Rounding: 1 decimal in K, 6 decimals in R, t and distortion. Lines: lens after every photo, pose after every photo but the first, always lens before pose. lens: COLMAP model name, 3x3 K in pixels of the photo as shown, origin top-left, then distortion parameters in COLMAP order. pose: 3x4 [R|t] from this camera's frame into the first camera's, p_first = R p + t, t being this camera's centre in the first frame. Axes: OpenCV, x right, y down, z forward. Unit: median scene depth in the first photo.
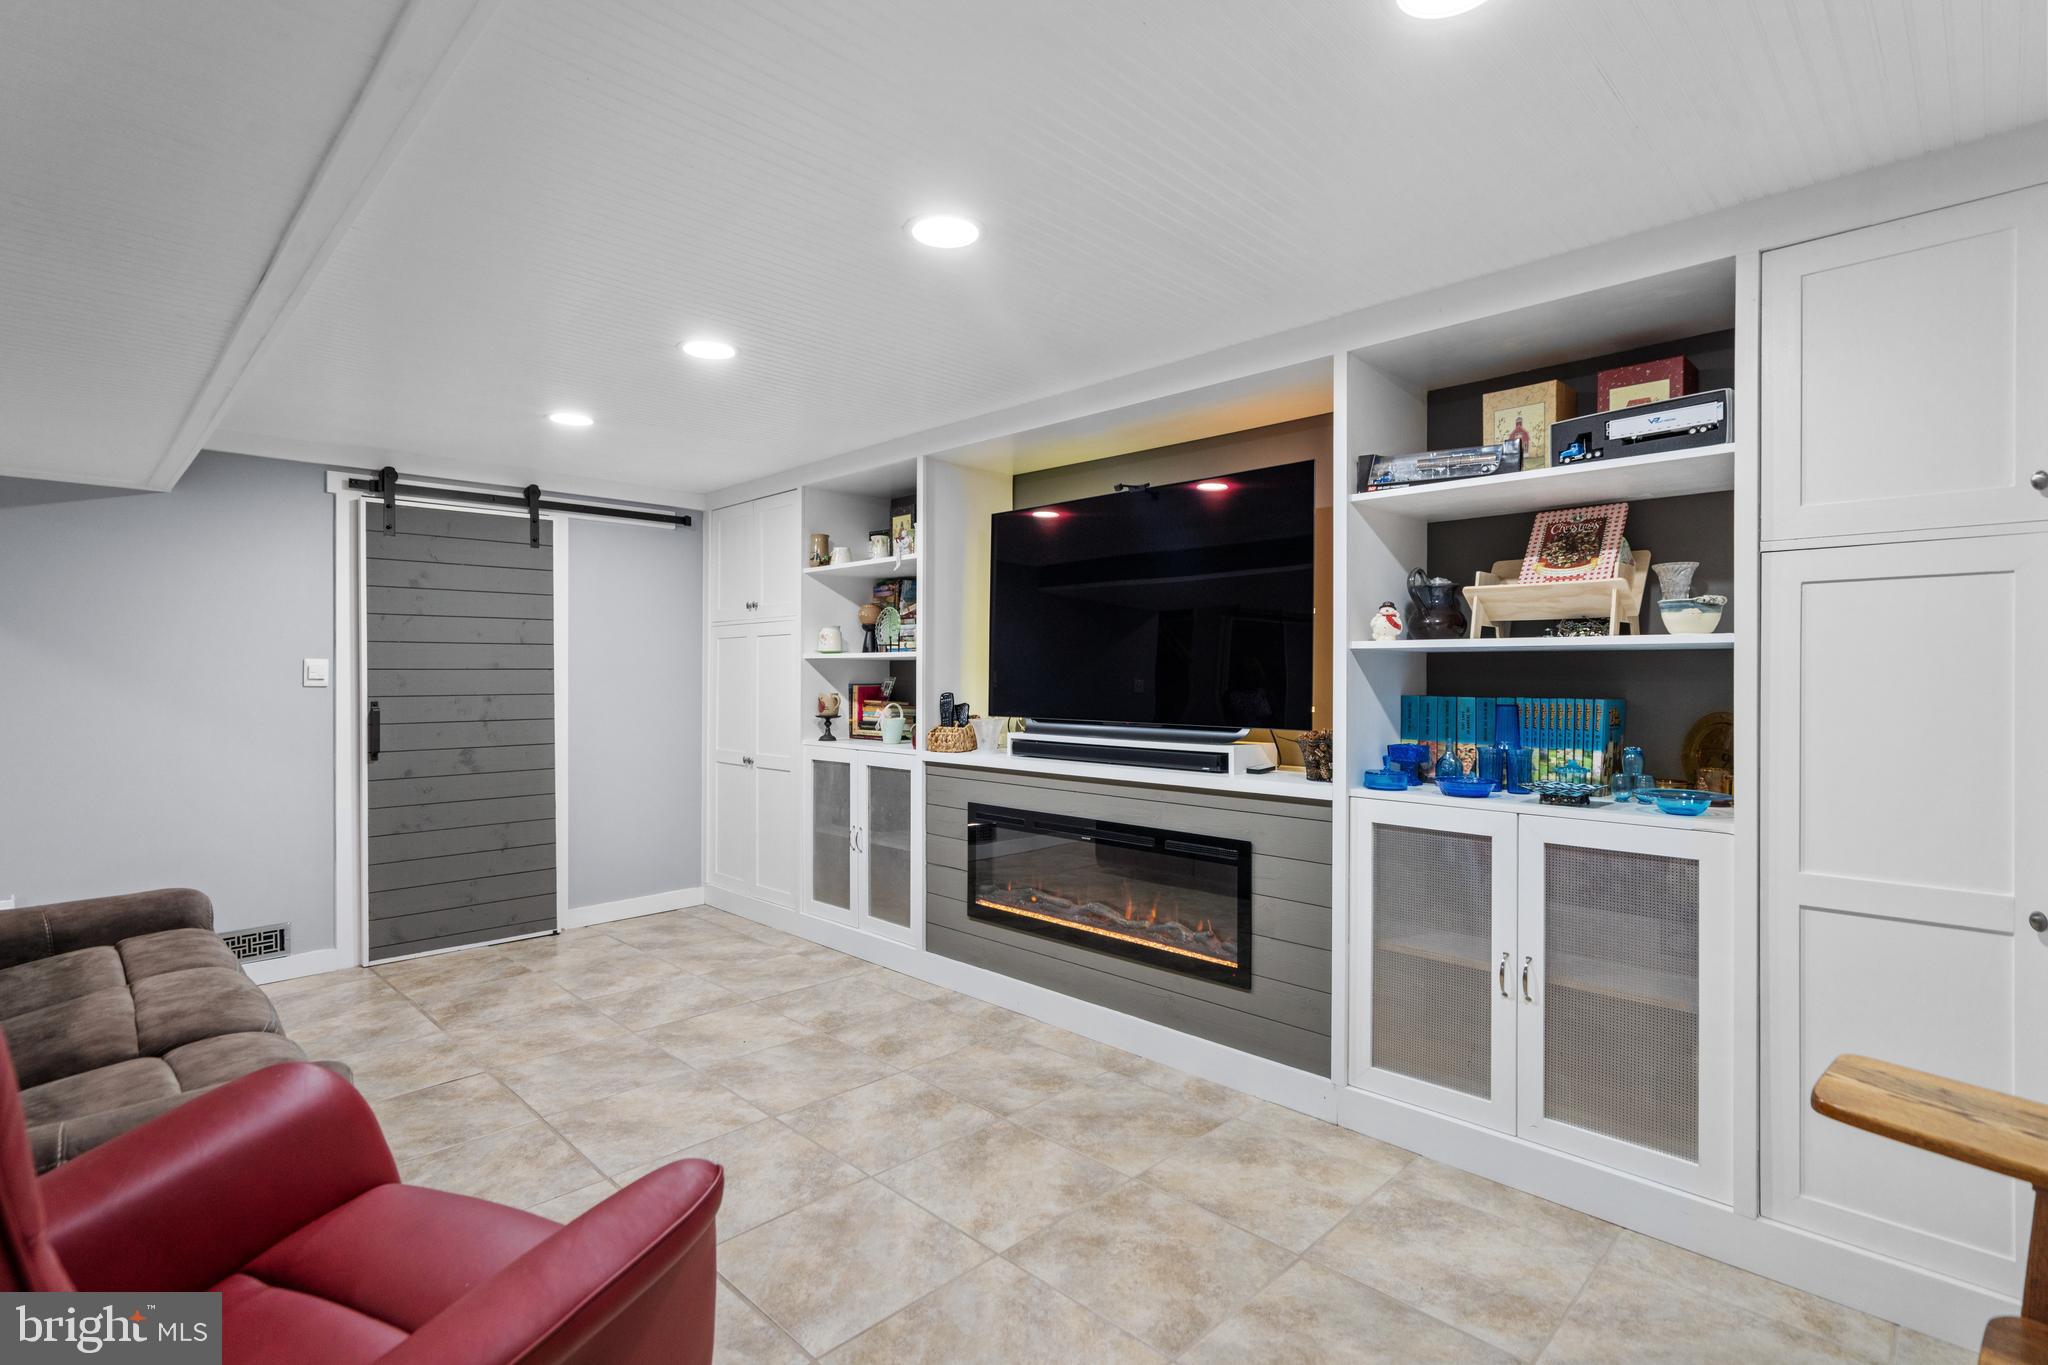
lens RADIAL K [[998.0, 0, 1030.6], [0, 998.0, 674.9], [0, 0, 1]] dist [0.003826, 0.002241]
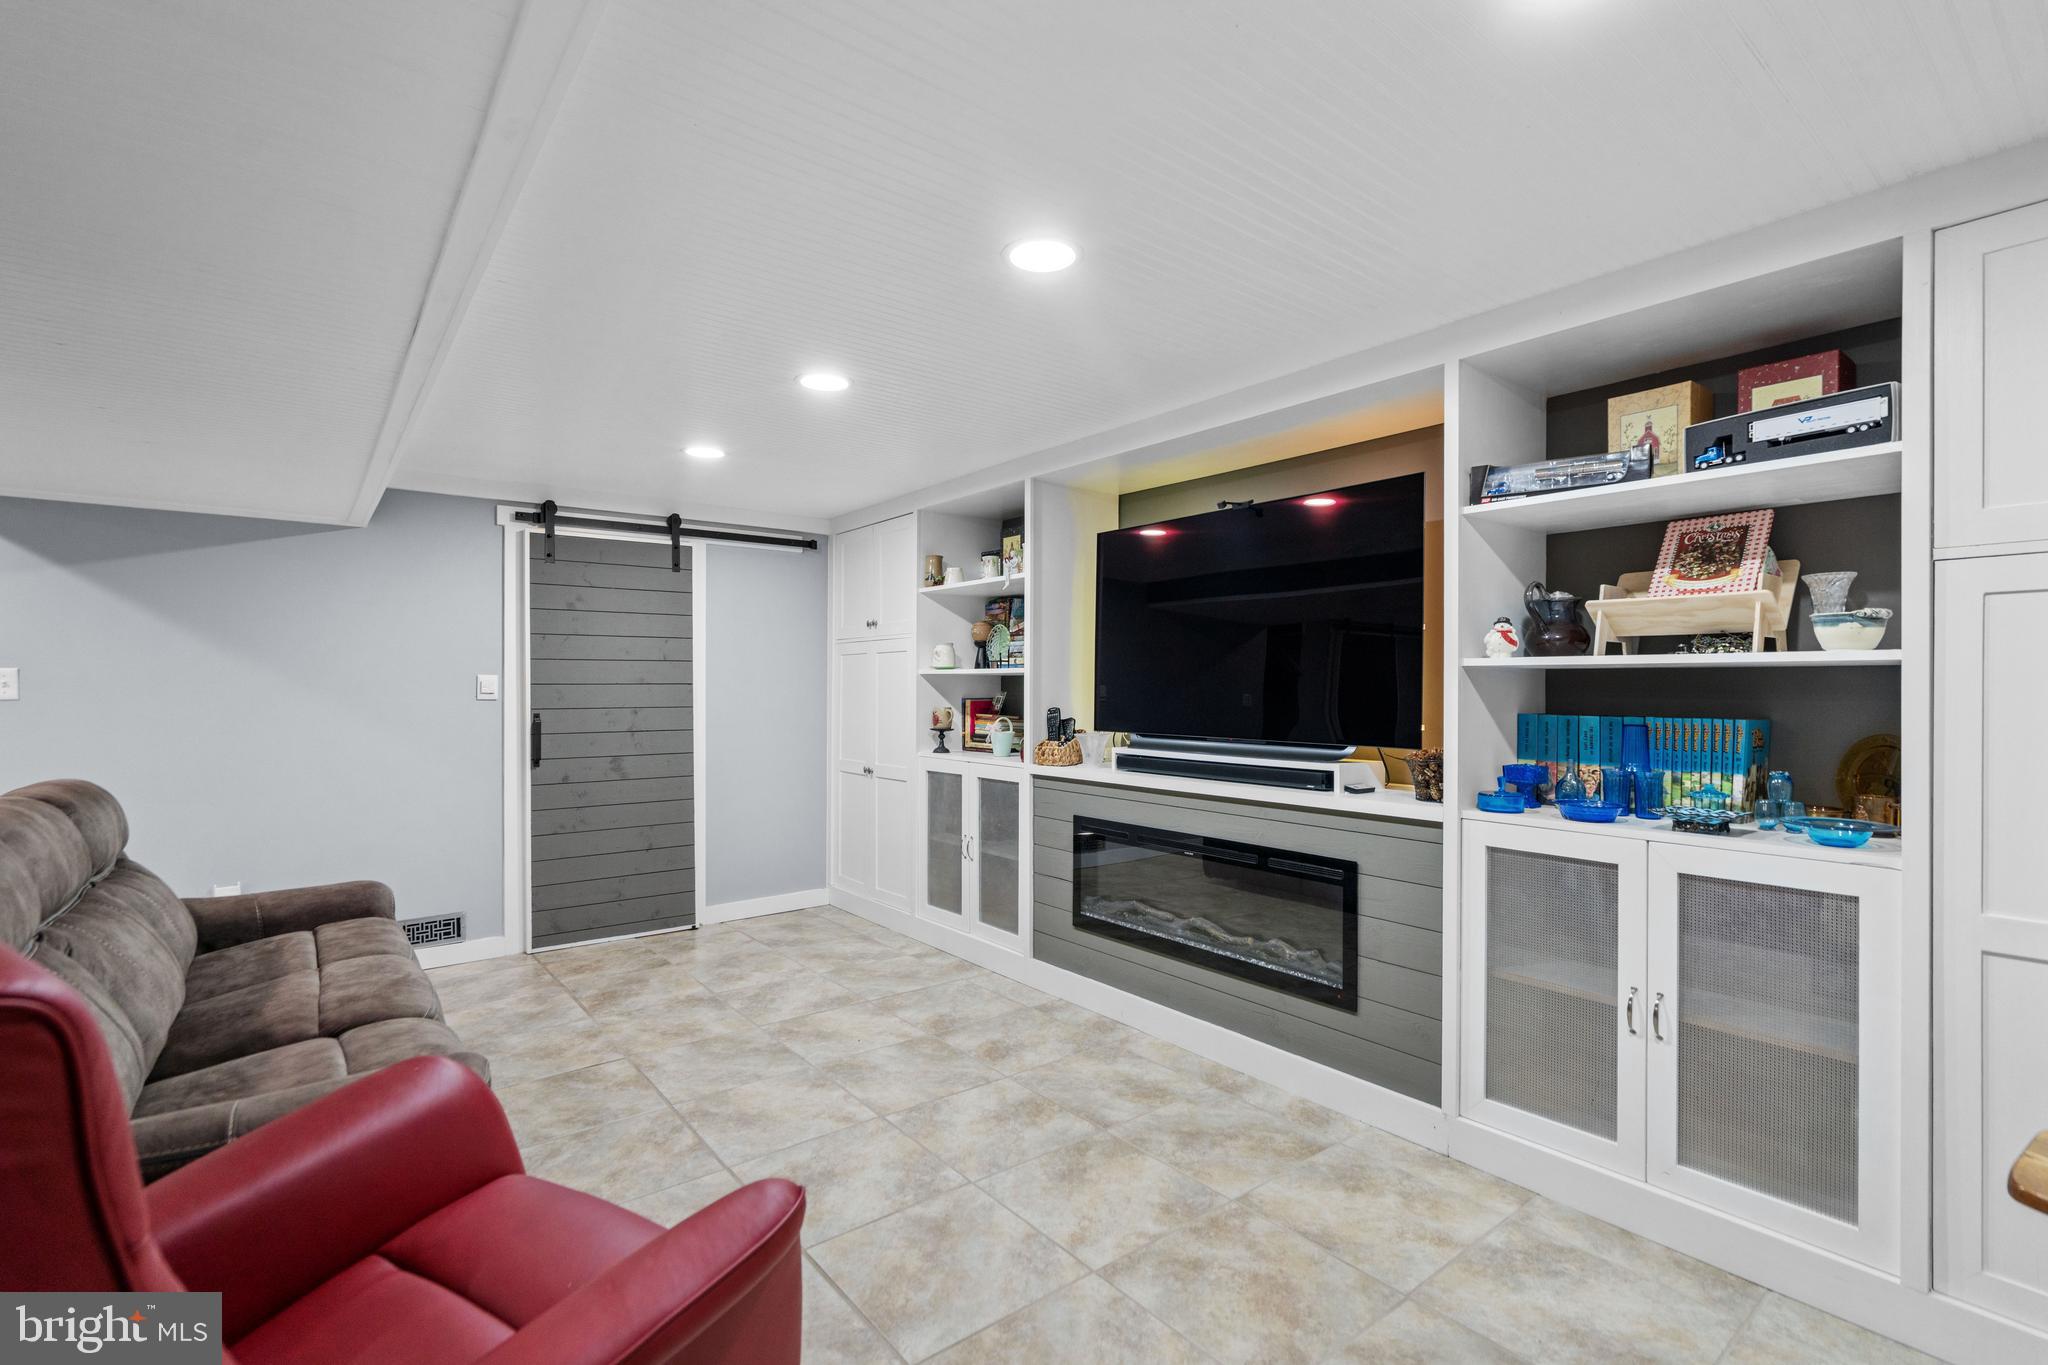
lens RADIAL K [[951.6, 0, 1031.5], [0, 951.6, 684.9], [0, 0, 1]] dist [0.000703, 0.001818]
pose [[0.993072, 0.000734, -0.117506, 0.012916], [-0.000937, 0.999998, -0.001672, -0.005499], [0.117505, 0.001771, 0.993071, 0.032230]]
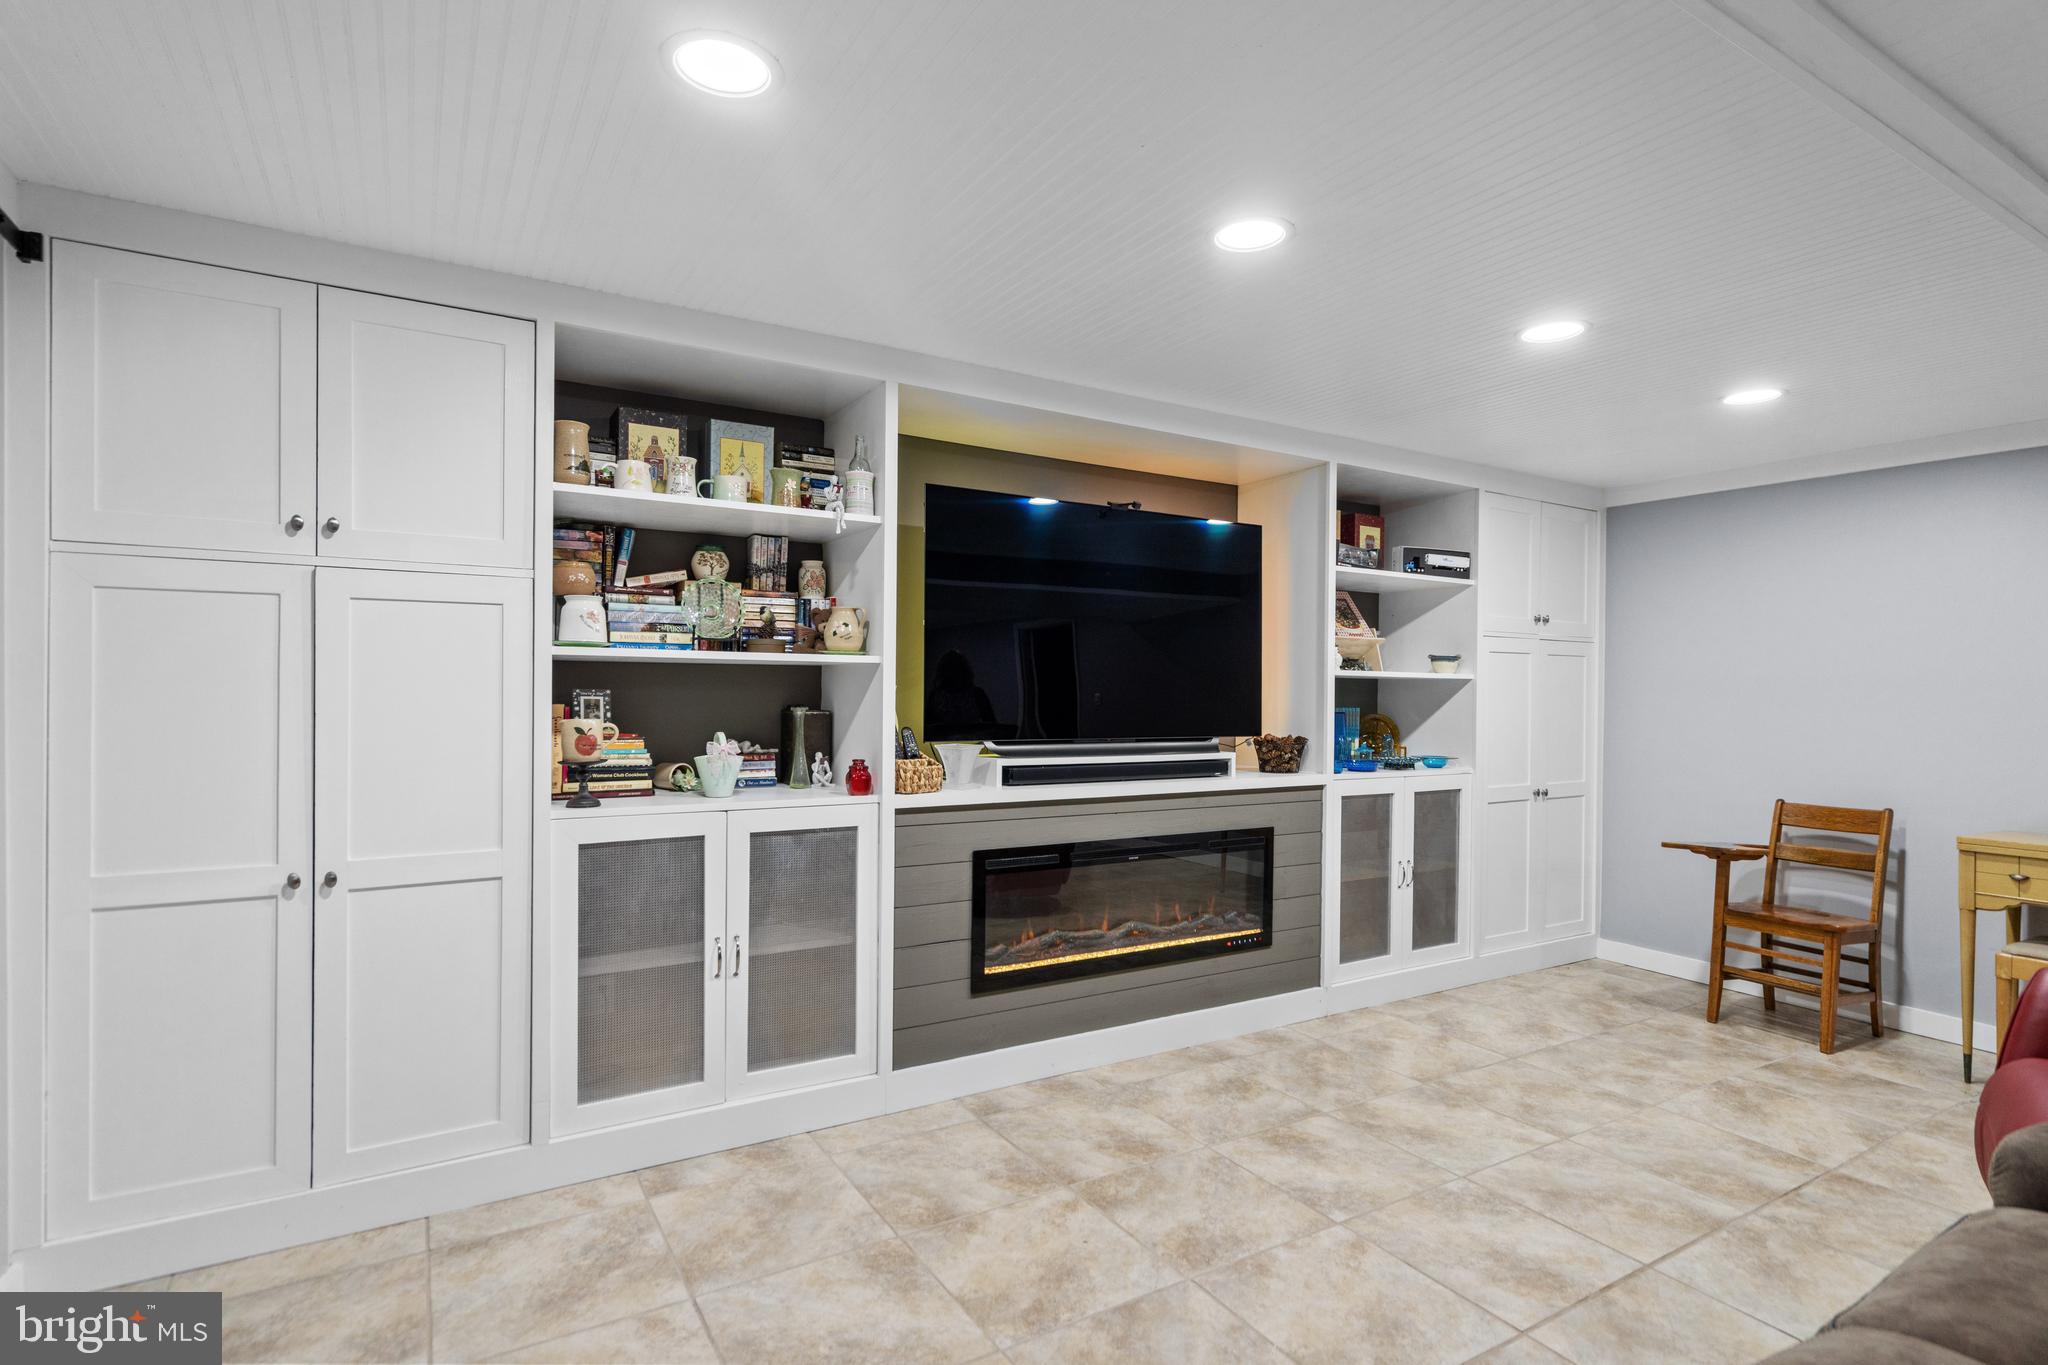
lens RADIAL K [[998.0, 0, 1067.2], [0, 998.0, 690.8], [0, 0, 1]] dist [0.003826, 0.002241]
pose [[0.229999, -0.007596, 0.973161, -1.112933], [-0.017018, 0.999785, 0.011826, -0.014569], [-0.973042, -0.019281, 0.229820, 1.020655]]
